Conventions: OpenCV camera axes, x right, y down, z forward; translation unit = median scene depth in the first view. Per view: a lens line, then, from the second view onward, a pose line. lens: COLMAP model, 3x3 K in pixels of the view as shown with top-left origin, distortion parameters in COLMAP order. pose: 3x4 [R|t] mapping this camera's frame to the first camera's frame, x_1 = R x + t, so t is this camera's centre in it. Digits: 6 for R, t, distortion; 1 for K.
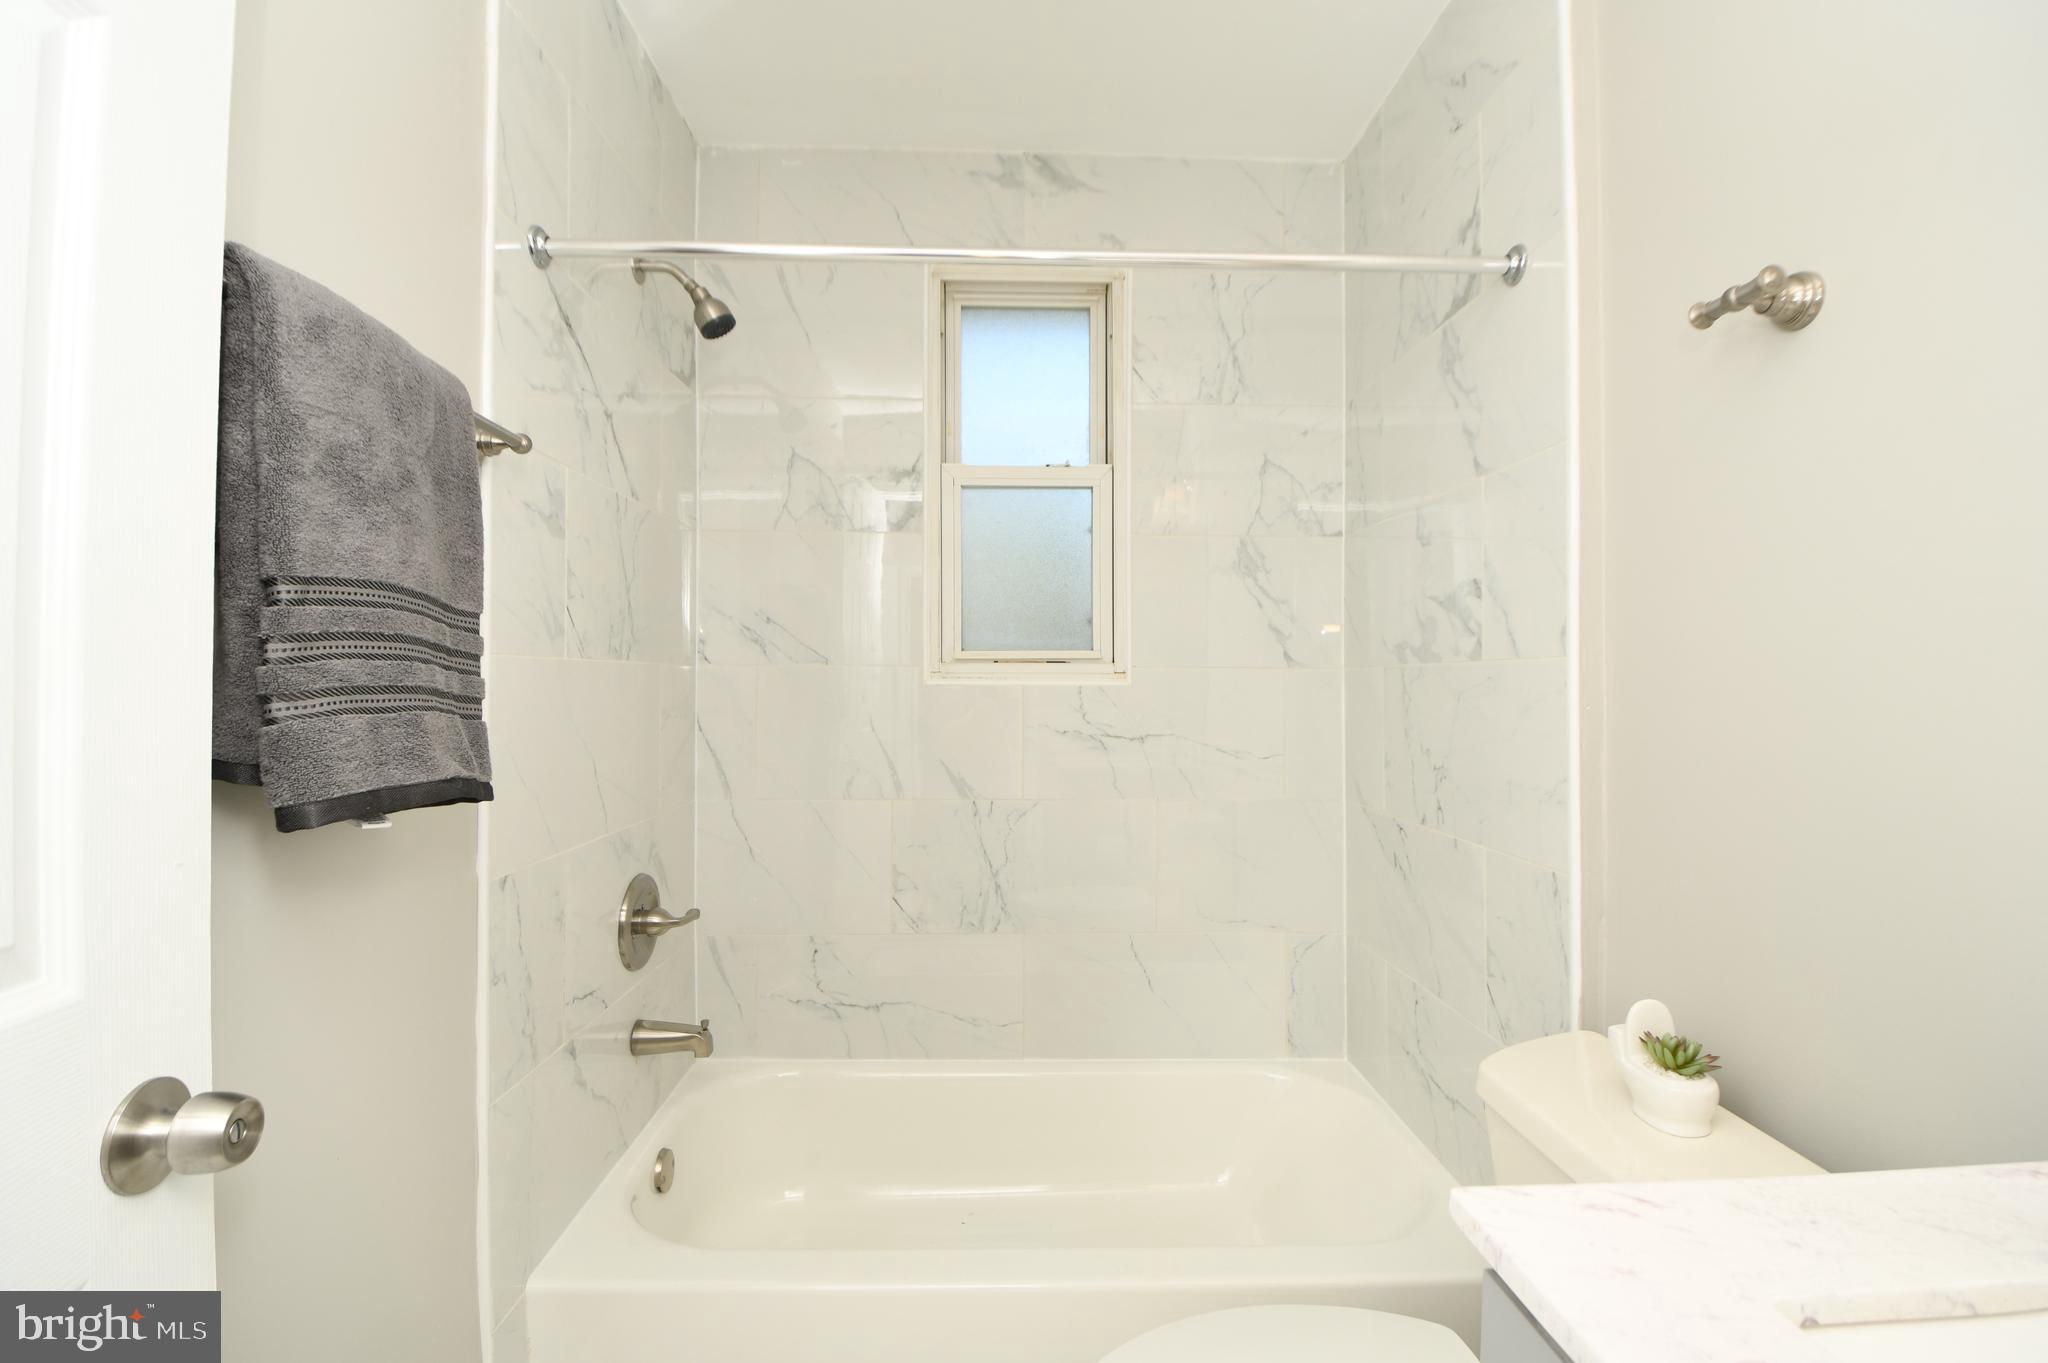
lens RADIAL K [[897.0, 0, 1017.1], [0, 897.0, 683.0], [0, 0, 1]] dist [0.006721, -0.017951]
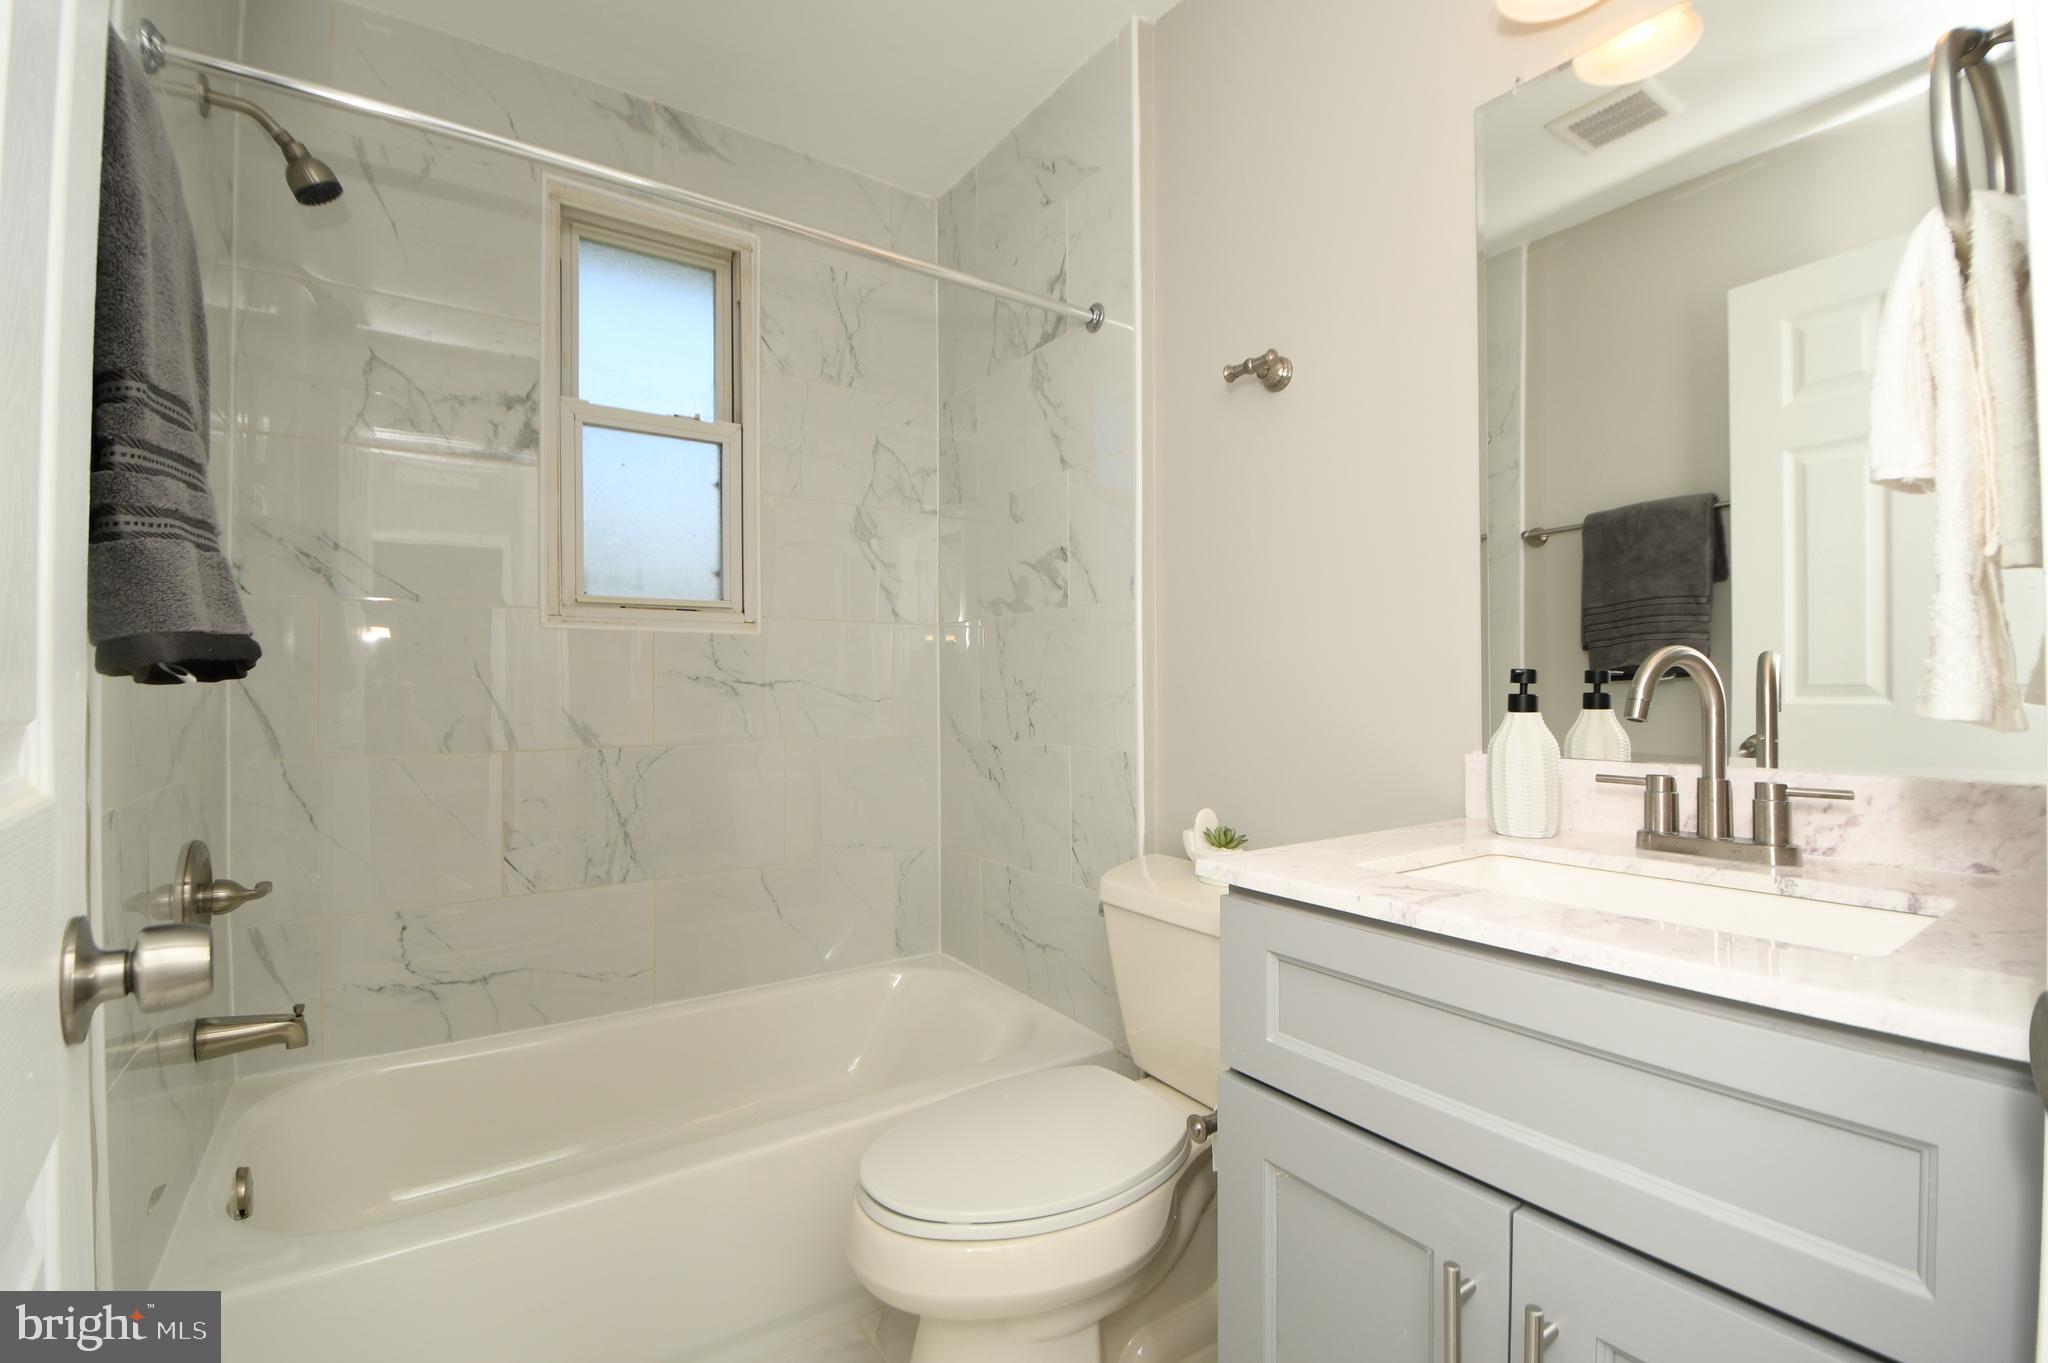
lens RADIAL K [[897.0, 0, 1018.7], [0, 897.0, 690.8], [0, 0, 1]] dist [0.006721, -0.017951]
pose [[0.841303, -0.007338, 0.540514, -0.228435], [0.005251, 0.999972, 0.005401, 0.077485], [-0.540538, -0.001706, 0.841318, -0.076168]]
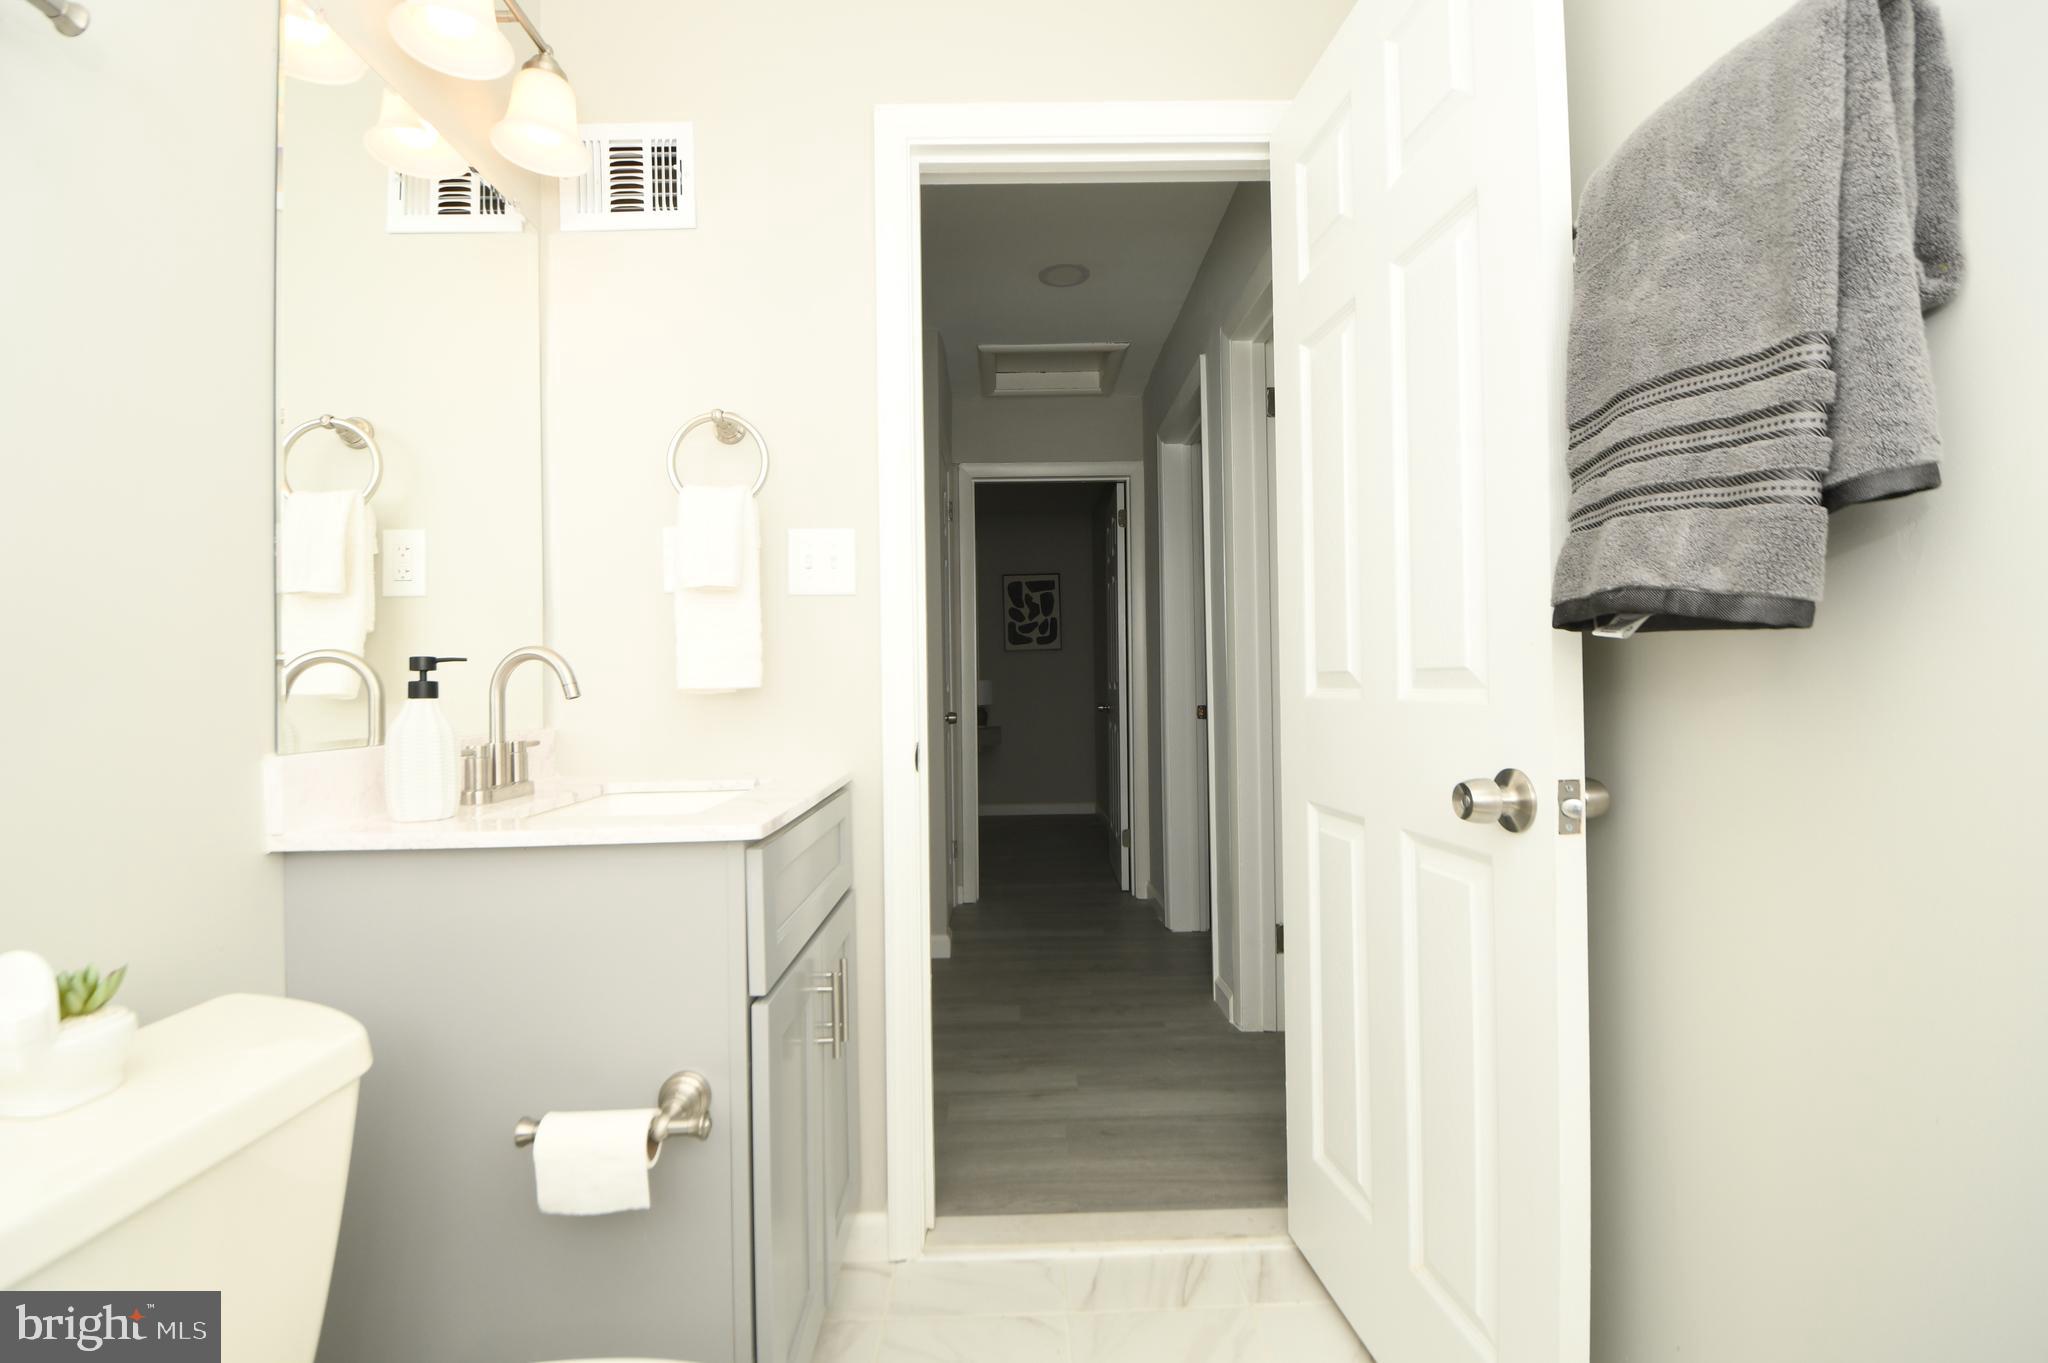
lens RADIAL K [[897.0, 0, 1031.4], [0, 897.0, 683.1], [0, 0, 1]] dist [0.006721, -0.017951]
pose [[-0.999921, 0.010652, 0.006642, -0.028790], [0.010655, 0.999943, 0.000346, 0.090922], [-0.006638, 0.000417, -0.999978, 0.913246]]
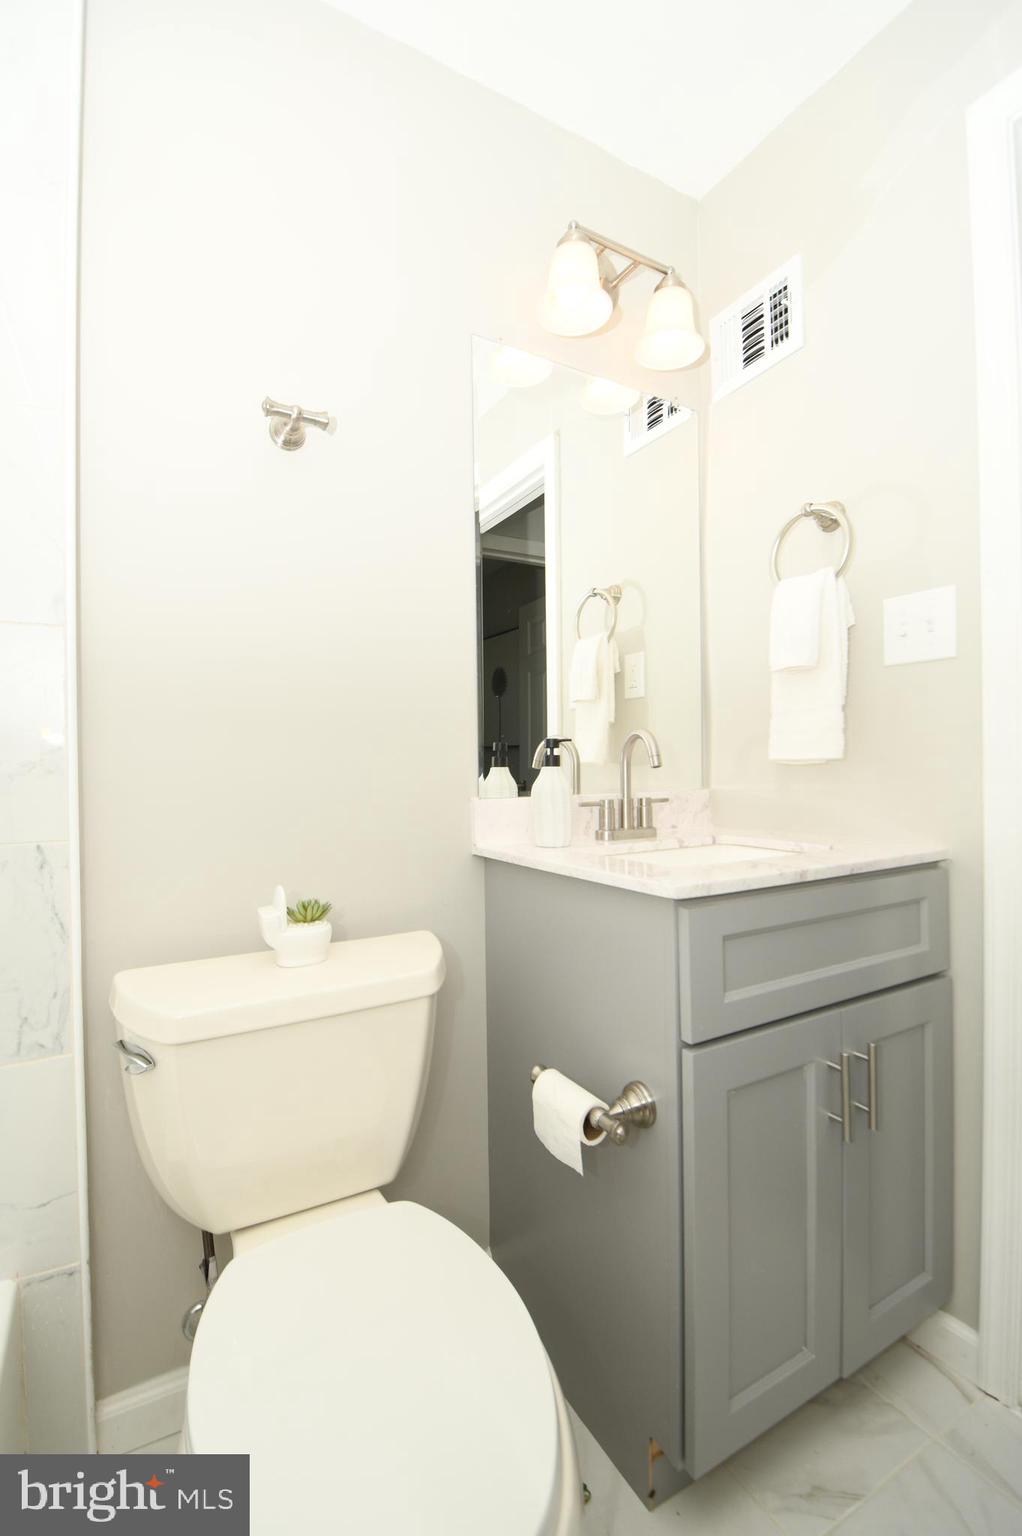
lens RADIAL K [[672.7, 0, 506.1], [0, 672.7, 768.9], [0, 0, 1]] dist [0.006721, -0.017951]
pose [[-0.463649, -0.005468, 0.886002, -0.214701], [0.010078, 0.999884, 0.011445, 0.091422], [-0.885962, 0.014235, -0.463539, 0.652164]]
